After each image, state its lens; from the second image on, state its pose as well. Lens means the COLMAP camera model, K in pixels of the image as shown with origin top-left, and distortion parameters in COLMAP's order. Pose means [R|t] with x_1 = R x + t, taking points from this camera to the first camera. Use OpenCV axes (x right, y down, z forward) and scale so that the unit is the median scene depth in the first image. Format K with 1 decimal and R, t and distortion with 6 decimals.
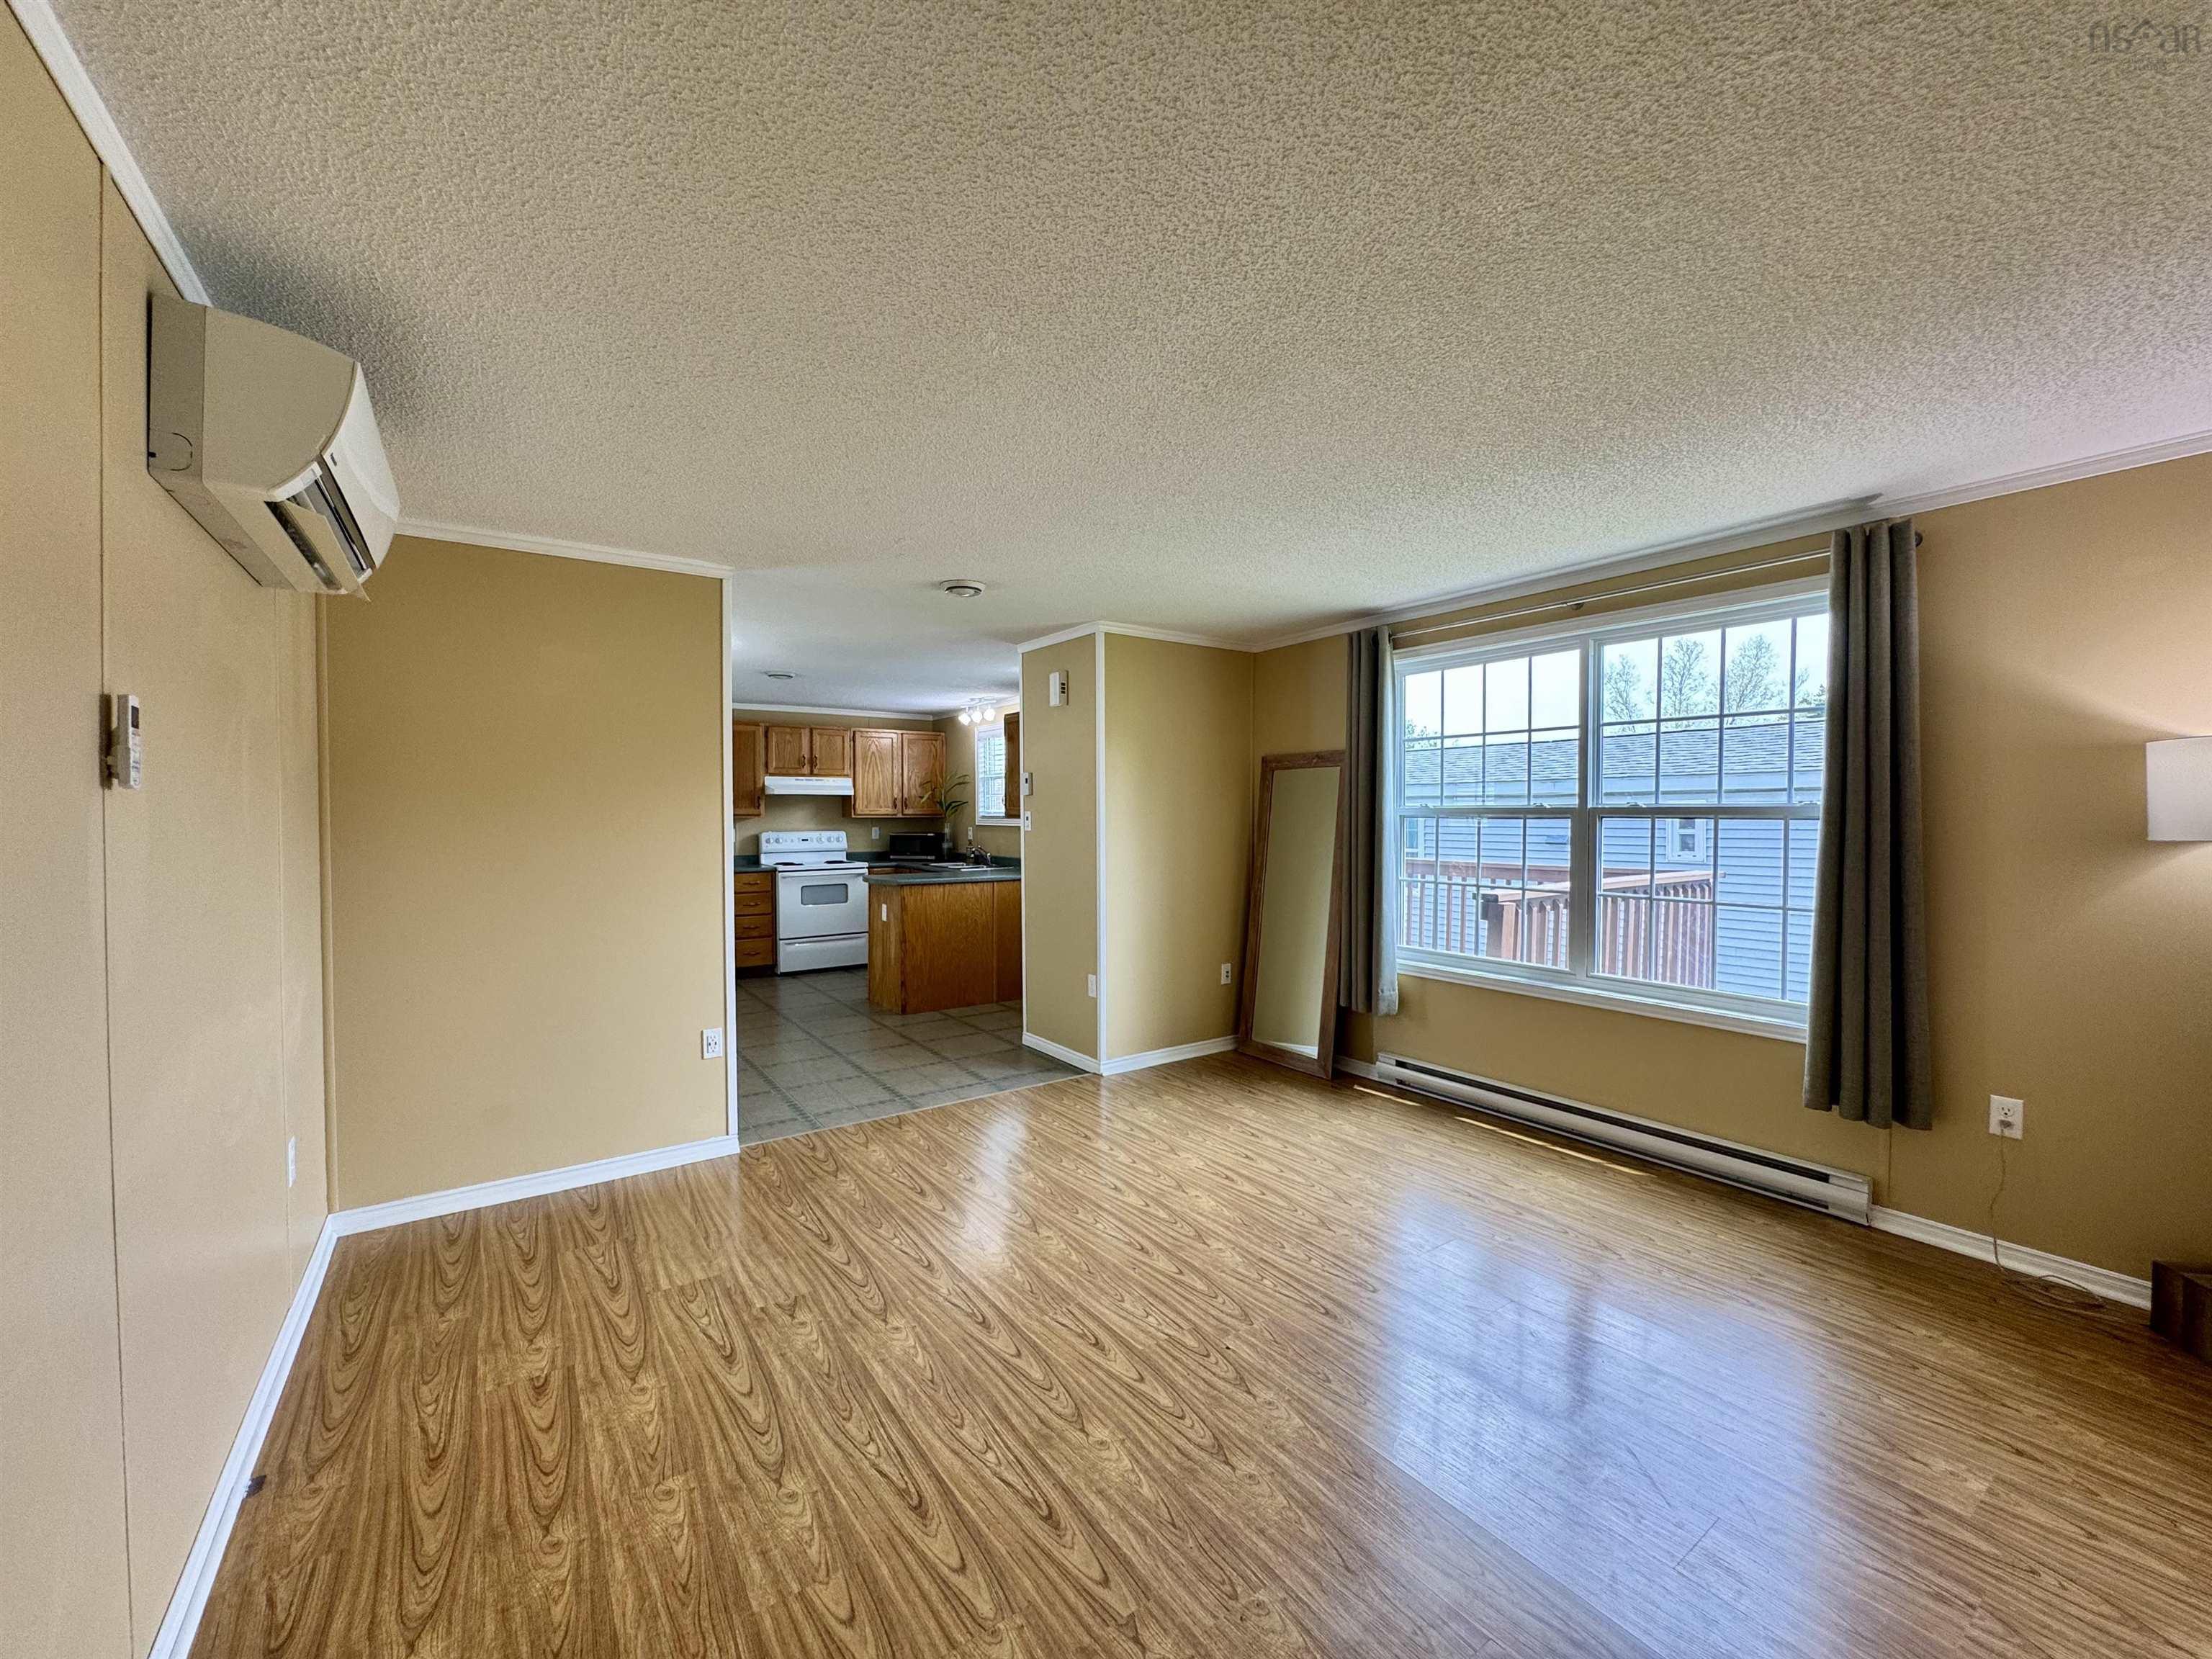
lens RADIAL K [[885.0, 0, 1104.6], [0, 885.0, 831.6], [0, 0, 1]] dist [-0.004037, 0.000799]
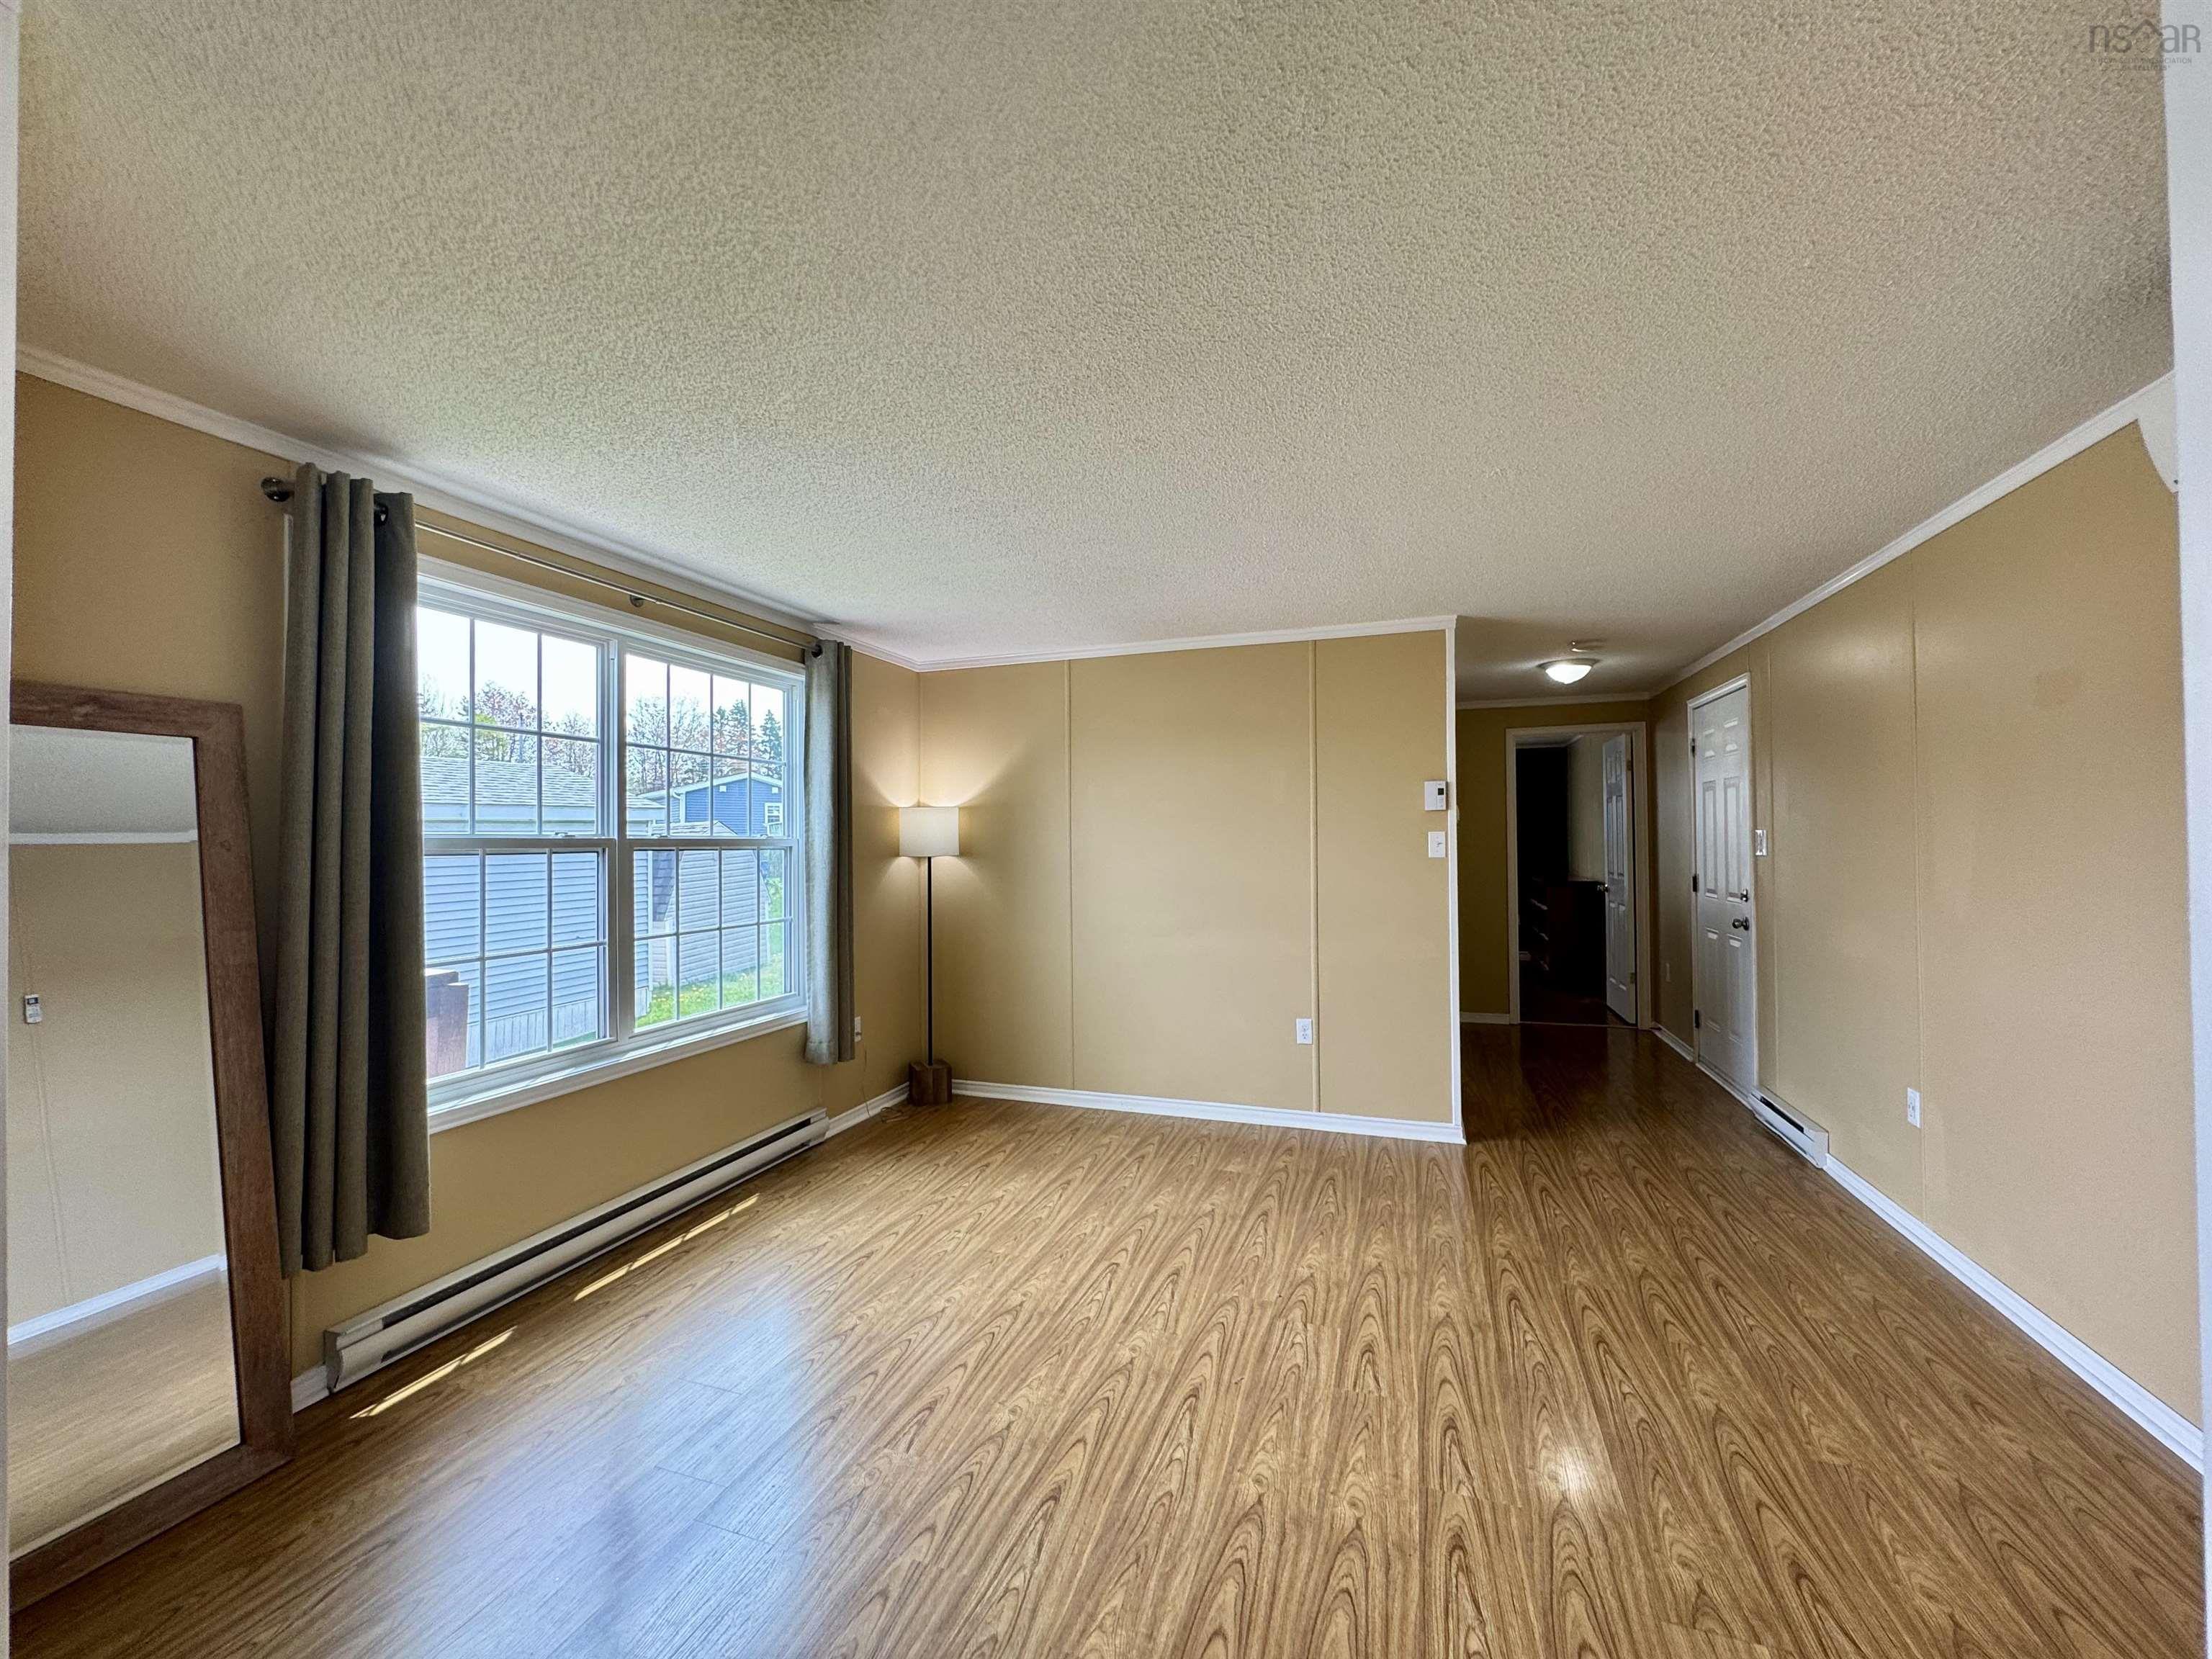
lens RADIAL K [[885.0, 0, 1104.6], [0, 885.0, 831.6], [0, 0, 1]] dist [-0.004037, 0.000799]
pose [[-0.586327, 0.017576, 0.809883, -0.583236], [0.027950, 0.999608, -0.001458, -0.028525], [-0.809592, 0.021782, -0.586589, 1.592786]]
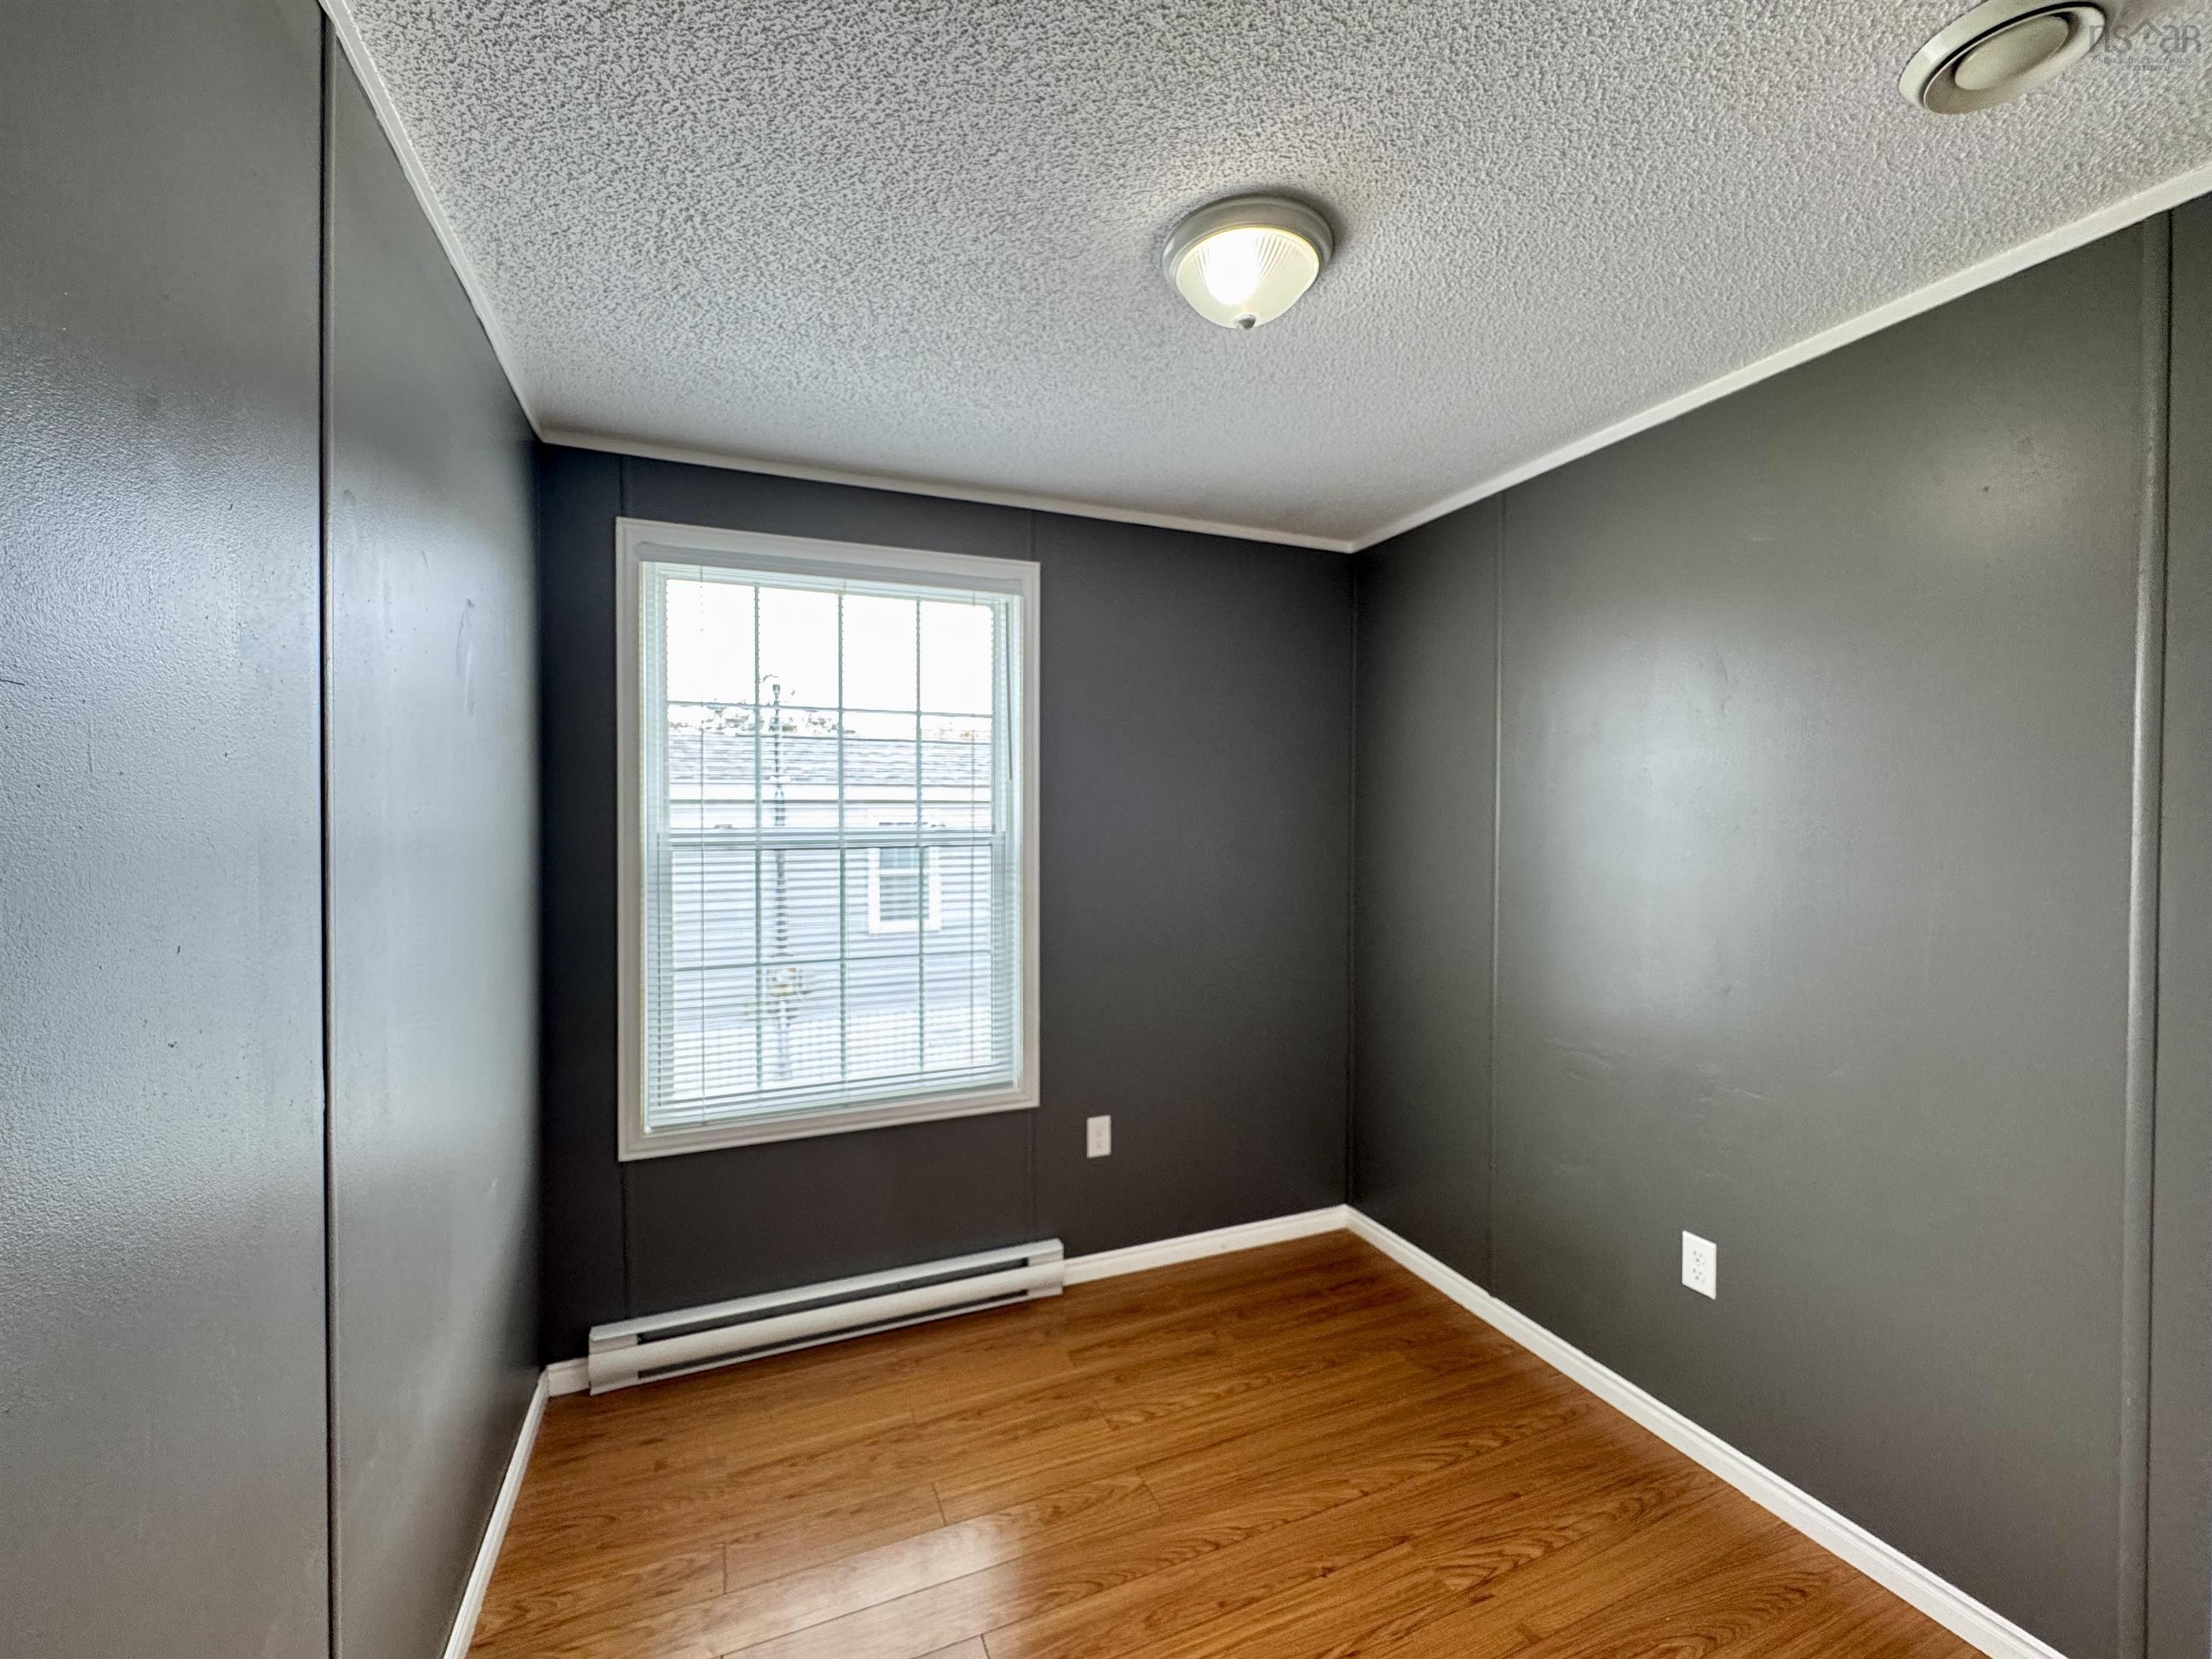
lens RADIAL K [[885.0, 0, 1104.6], [0, 885.0, 831.6], [0, 0, 1]] dist [-0.004037, 0.000799]
pose [[0.220997, 0.009669, 0.975227, -0.173790], [0.033587, 0.999282, -0.017519, -0.014232], [-0.974696, 0.036627, 0.220513, 1.038306]]
